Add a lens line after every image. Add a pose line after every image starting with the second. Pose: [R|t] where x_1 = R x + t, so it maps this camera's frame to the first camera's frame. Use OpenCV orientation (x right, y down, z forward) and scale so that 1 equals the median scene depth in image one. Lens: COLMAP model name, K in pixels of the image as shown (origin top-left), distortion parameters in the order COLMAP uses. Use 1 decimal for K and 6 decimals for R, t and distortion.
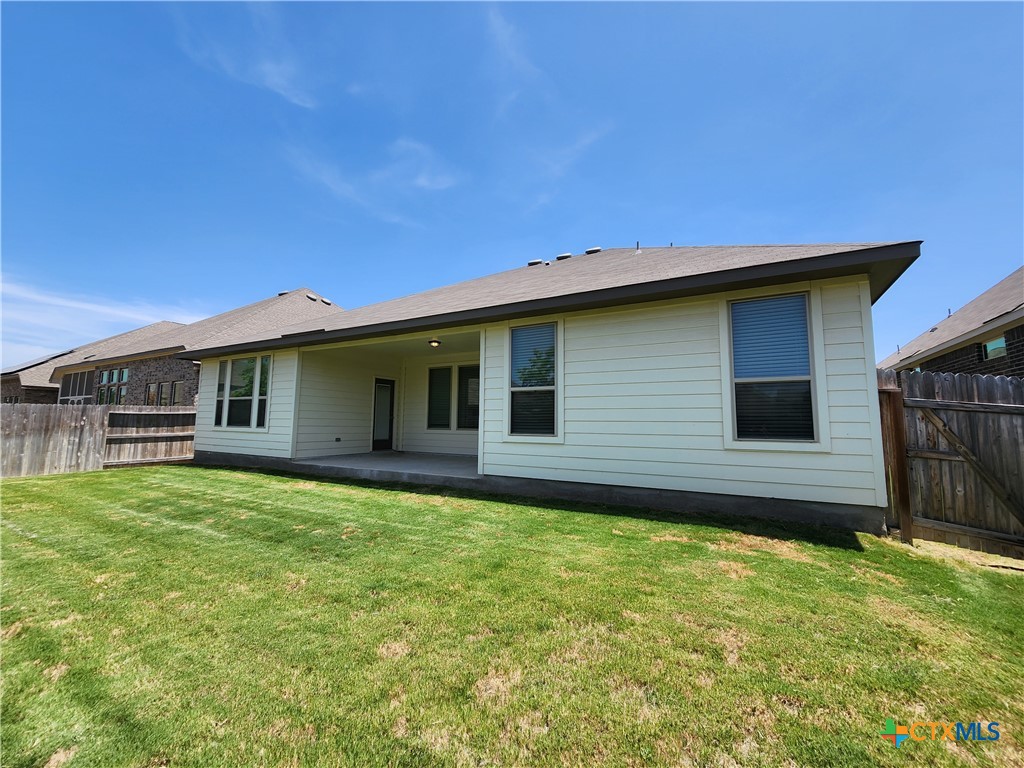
lens RADIAL K [[416.3, 0, 520.5], [0, 416.3, 379.5], [0, 0, 1]] dist [0.001618, -0.002284]
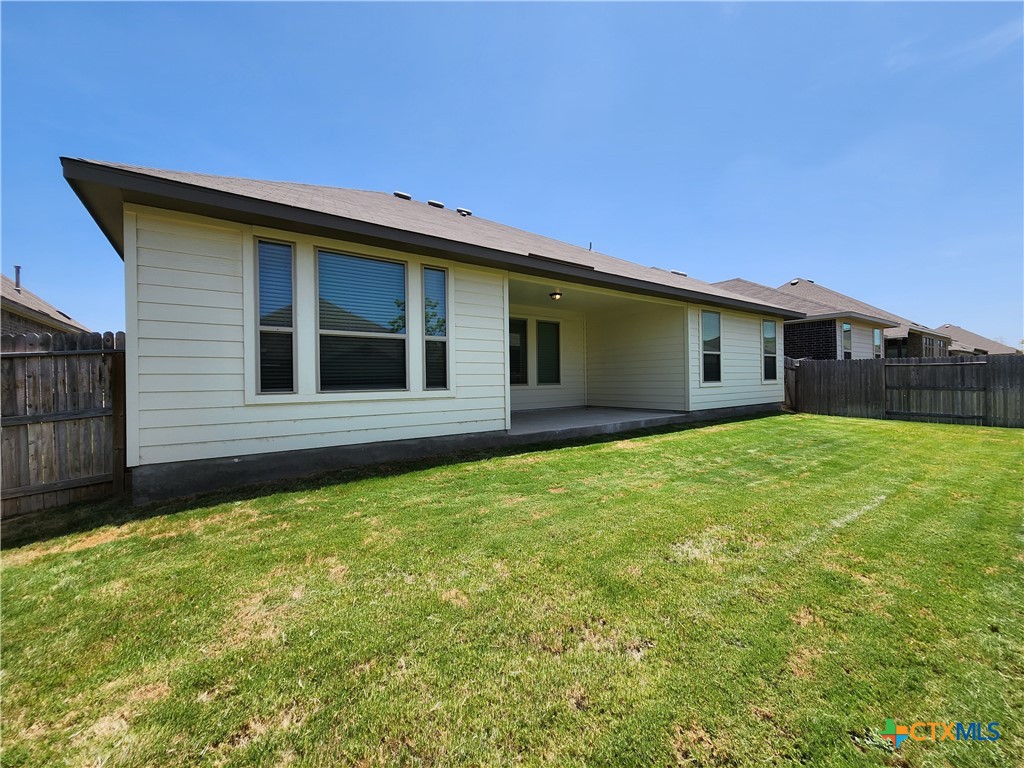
lens RADIAL K [[465.6, 0, 512.6], [0, 465.6, 380.4], [0, 0, 1]] dist [0.001306, -0.000148]
pose [[0.353448, -0.021522, 0.935206, -0.859432], [-0.086442, 0.994706, 0.055561, 0.041545], [-0.931452, -0.100479, 0.349717, 0.486293]]
